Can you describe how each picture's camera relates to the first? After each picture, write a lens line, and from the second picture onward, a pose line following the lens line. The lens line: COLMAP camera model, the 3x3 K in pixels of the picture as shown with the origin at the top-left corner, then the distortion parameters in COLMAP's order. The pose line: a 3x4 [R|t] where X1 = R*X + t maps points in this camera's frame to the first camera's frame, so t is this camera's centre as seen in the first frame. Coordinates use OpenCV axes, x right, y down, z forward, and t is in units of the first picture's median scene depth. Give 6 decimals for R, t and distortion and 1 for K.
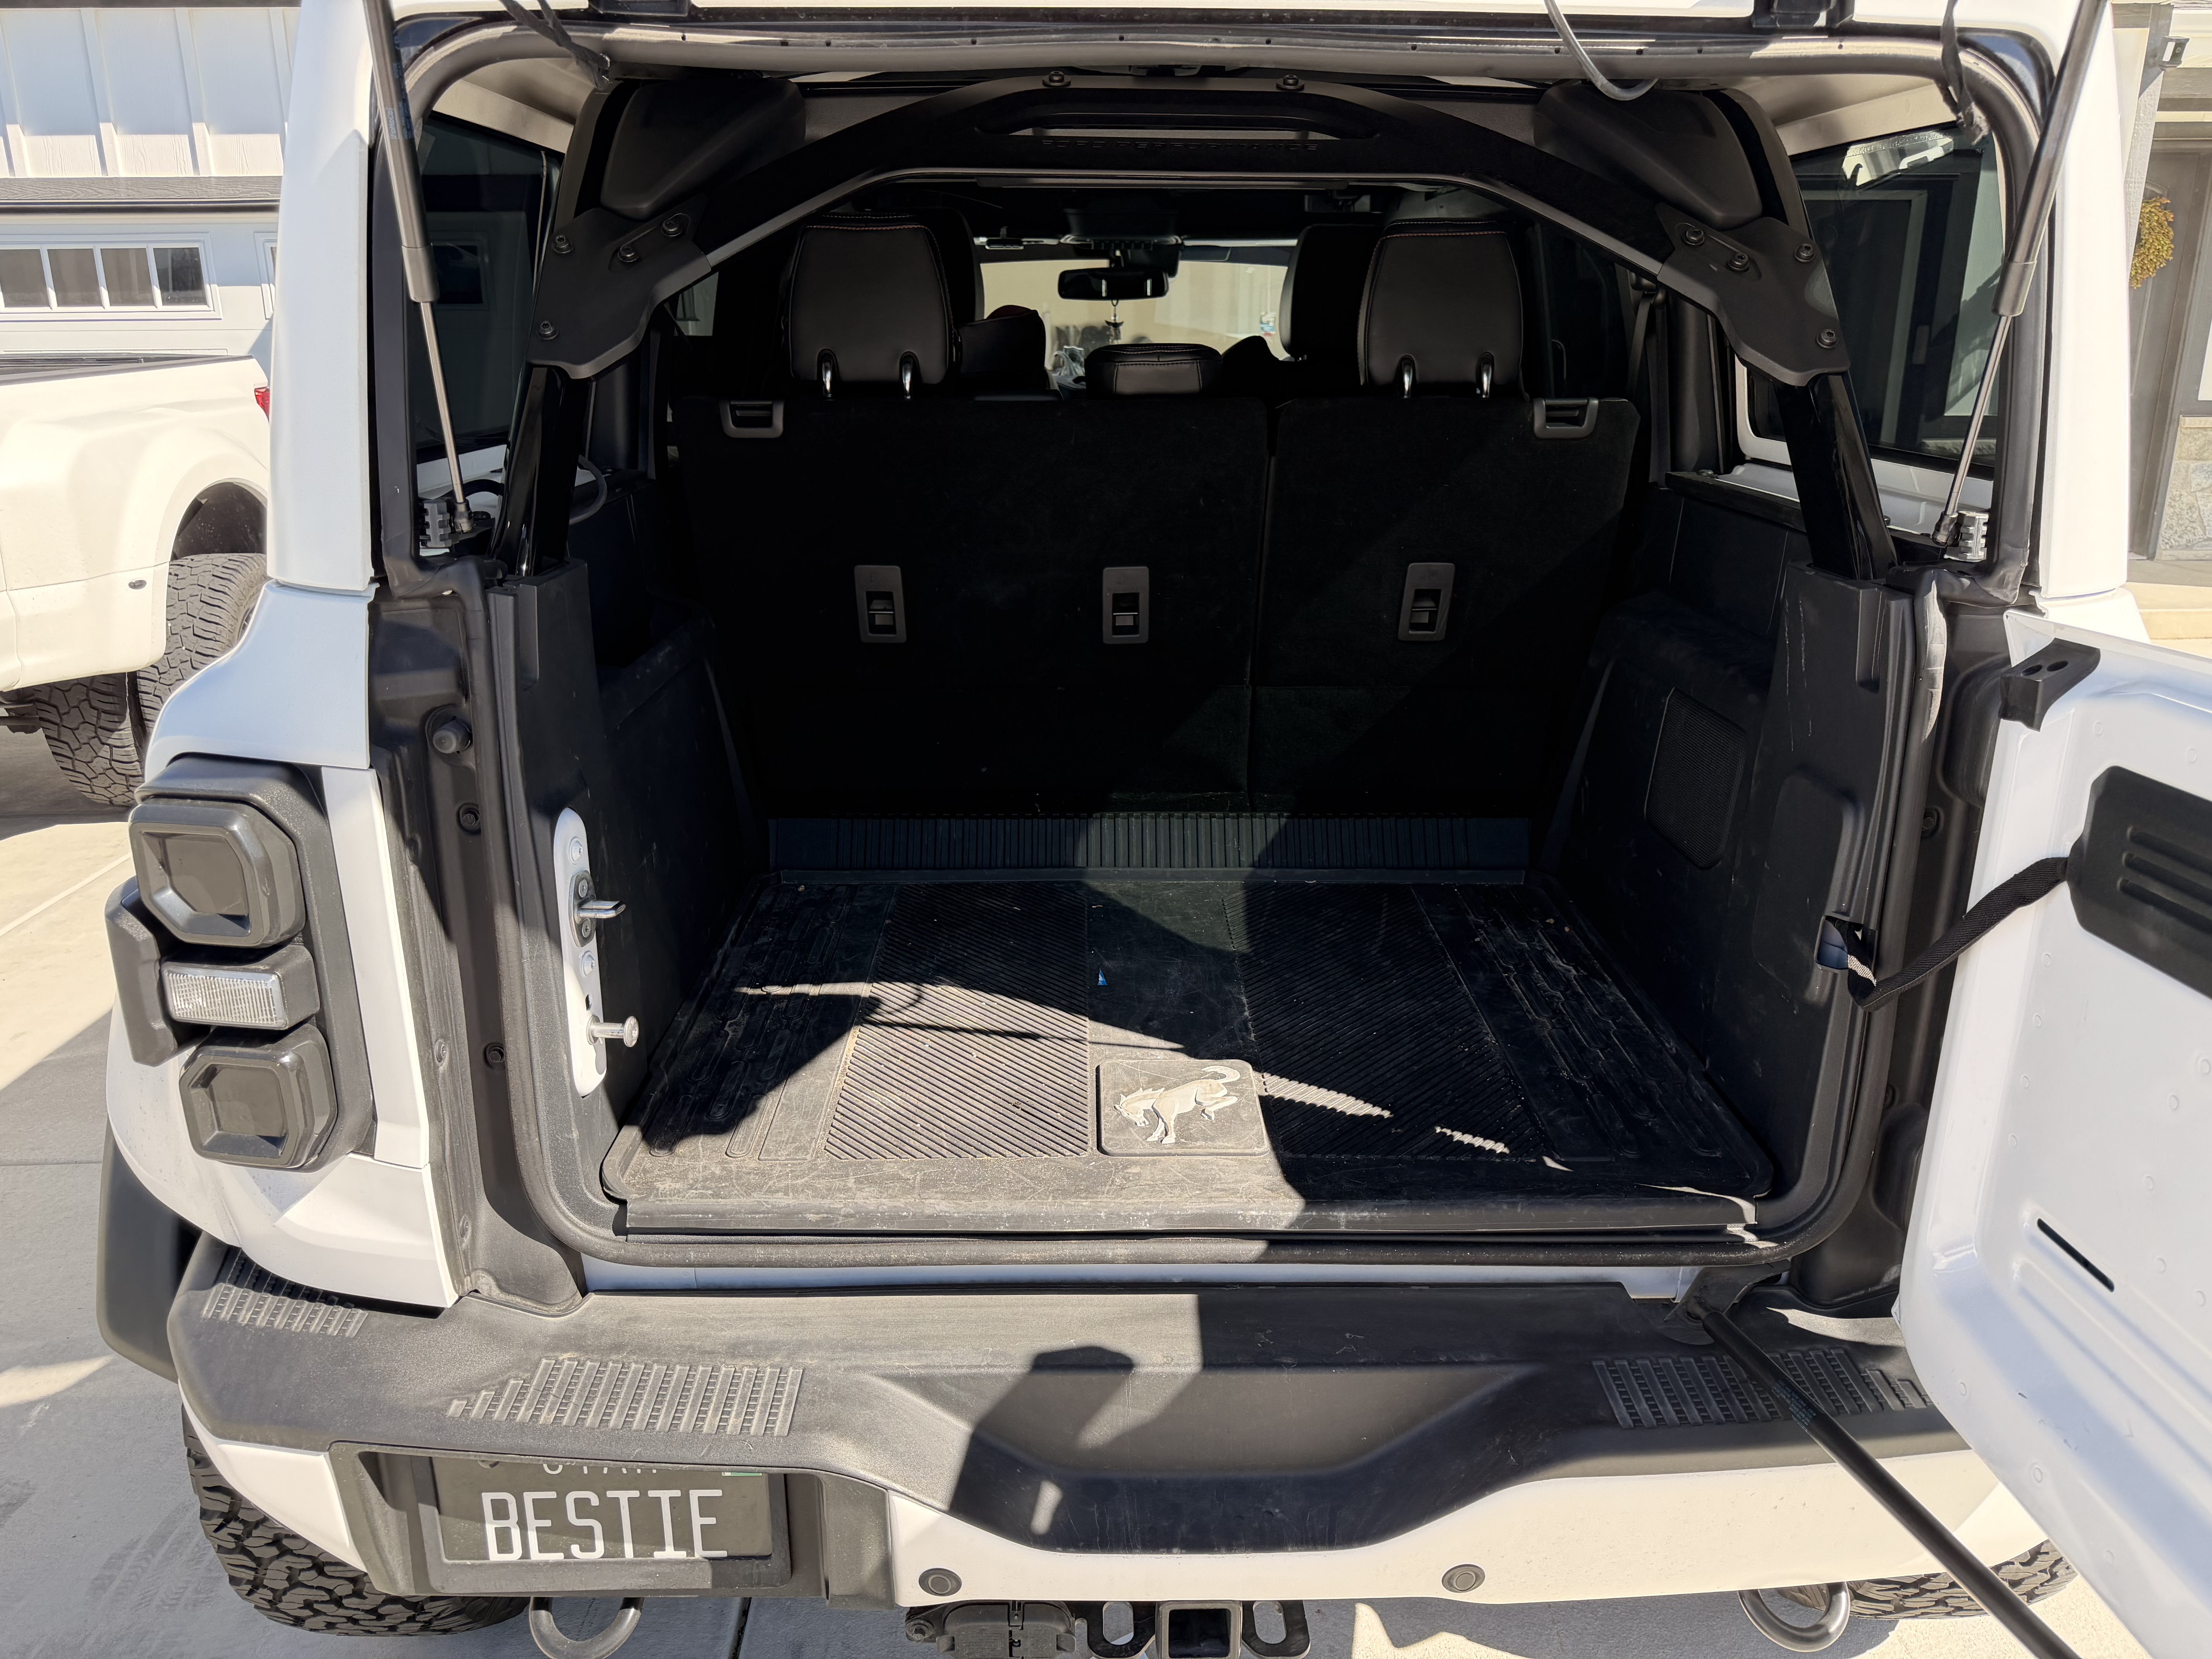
lens RADIAL K [[1557.3, 0, 1057.9], [0, 1557.3, 827.6], [0, 0, 1]] dist [-0.000469, -0.003823]
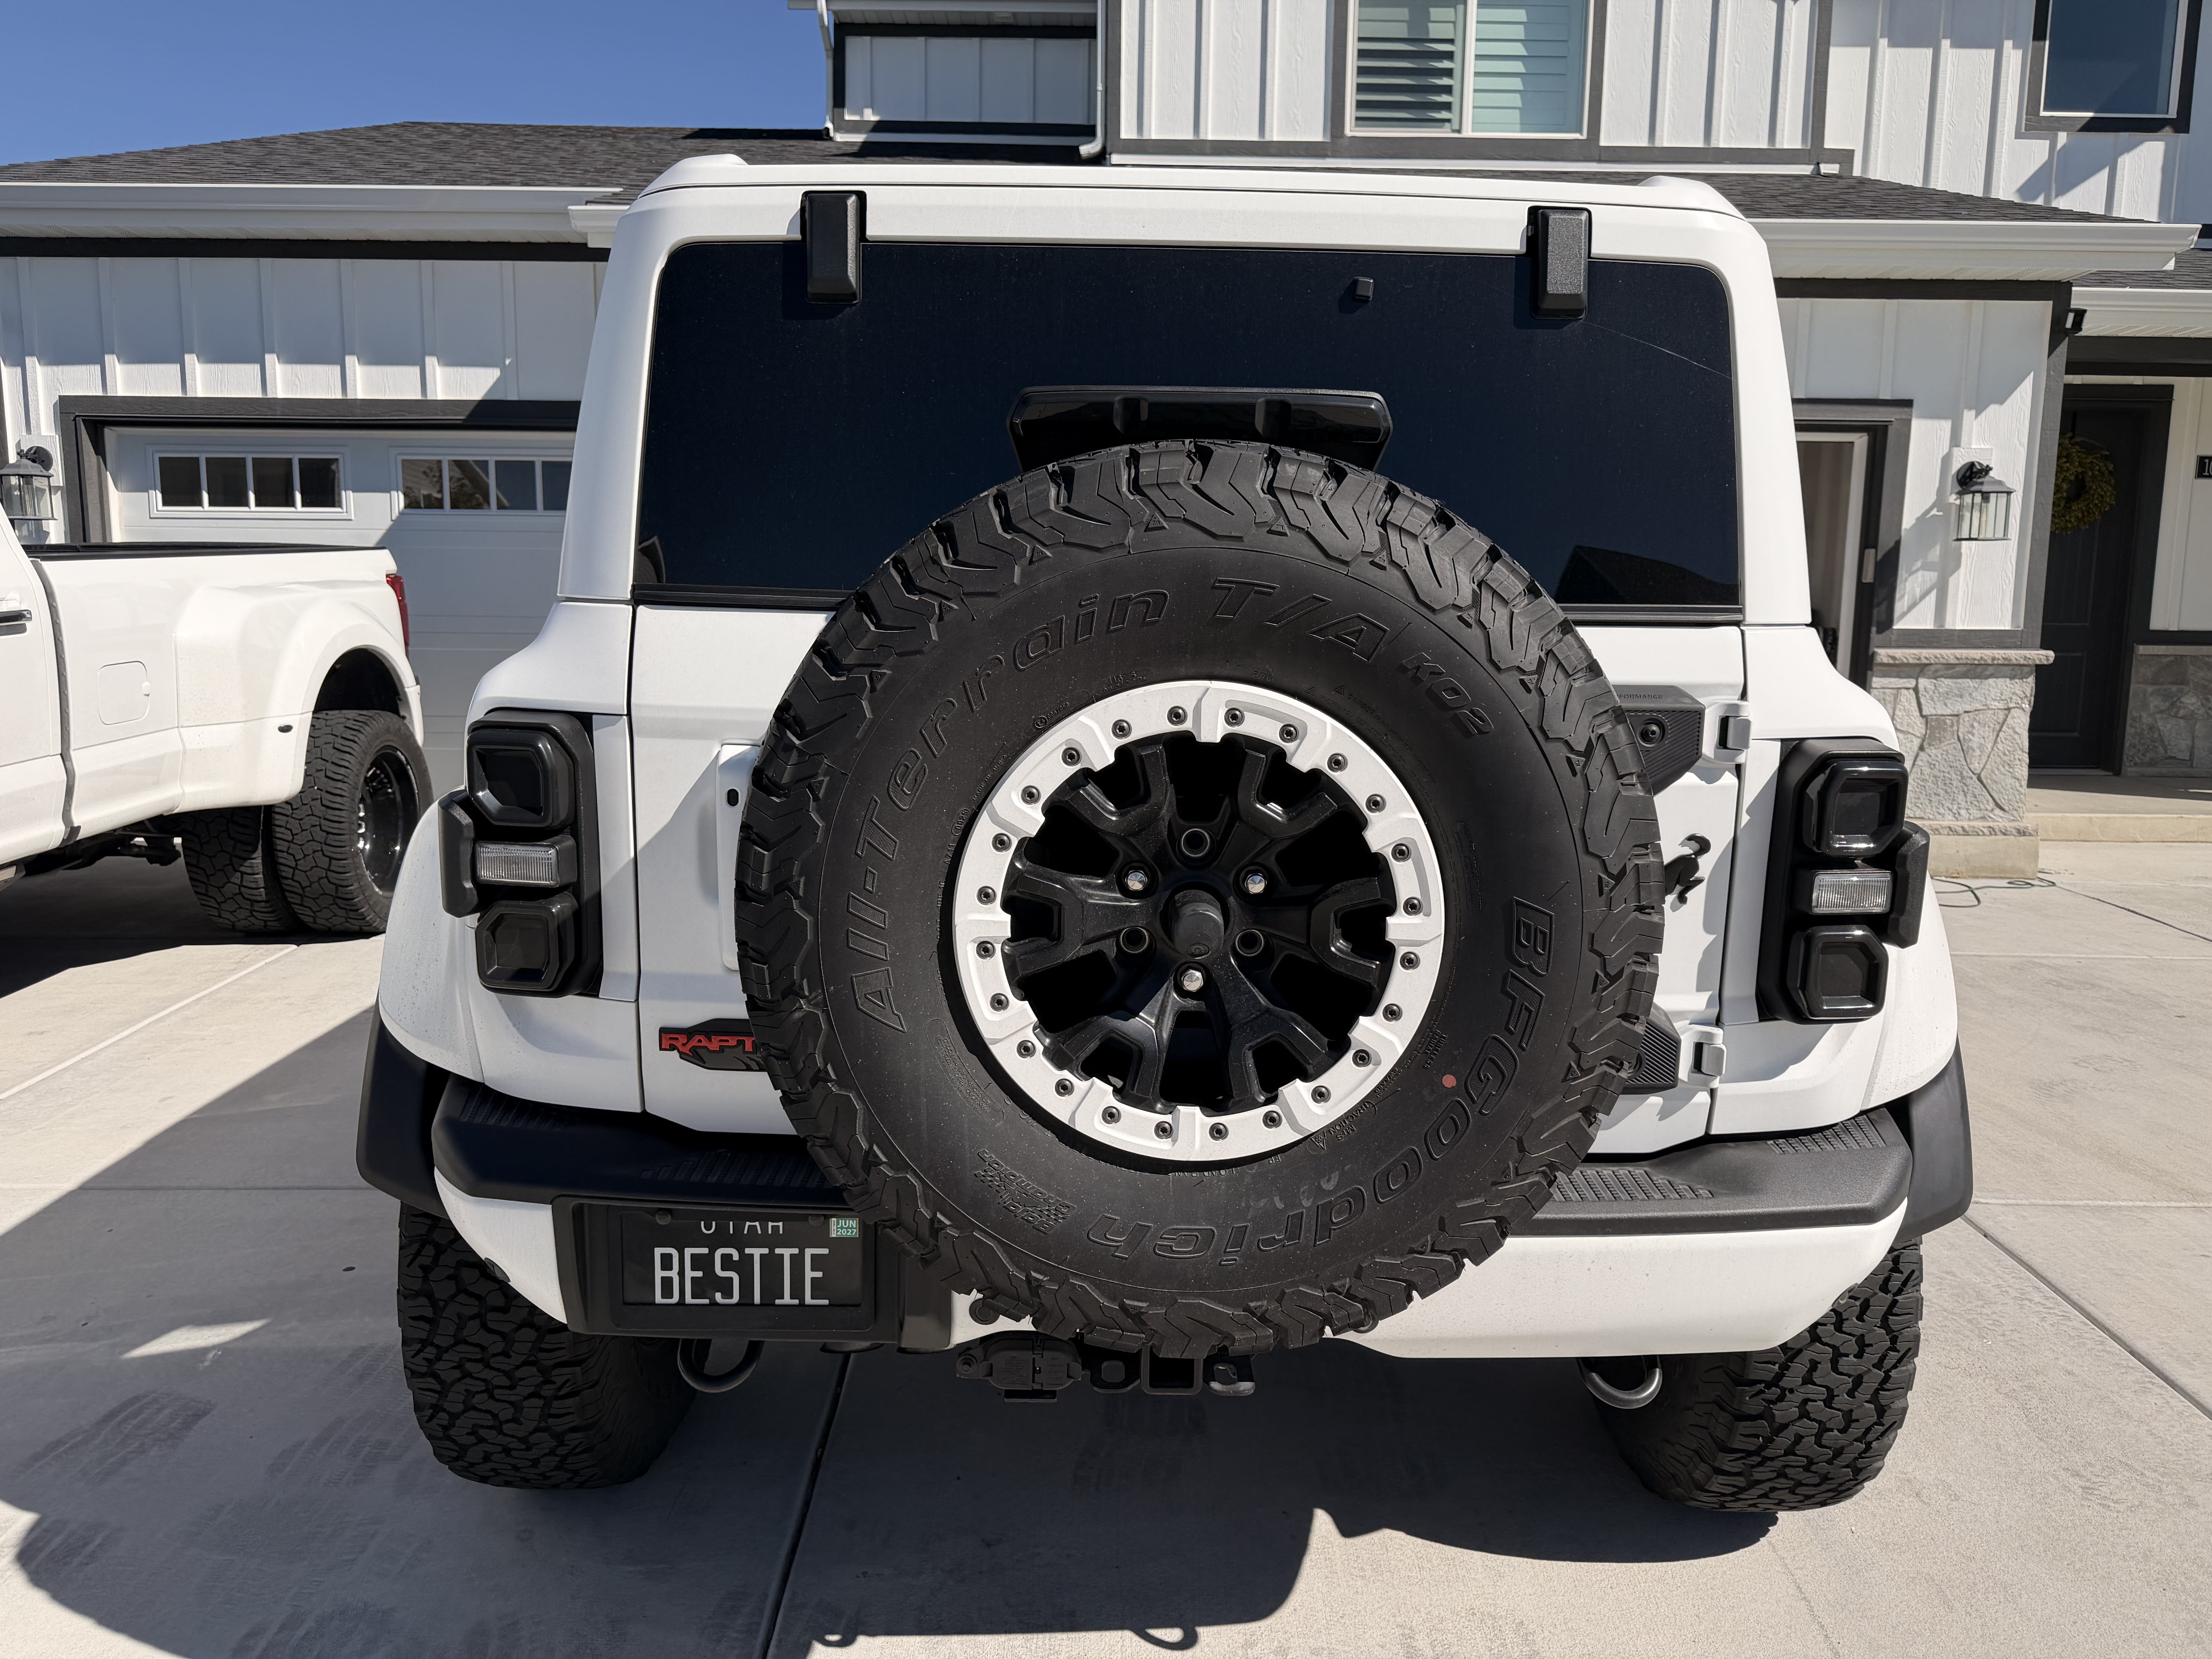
lens RADIAL K [[1557.3, 0, 1057.9], [0, 1557.3, 827.6], [0, 0, 1]] dist [-0.000469, -0.003823]
pose [[0.999531, 0.022601, -0.020677, 0.005889], [-0.025369, 0.989076, -0.145209, 0.186802], [0.017170, 0.145665, 0.989185, -0.311055]]
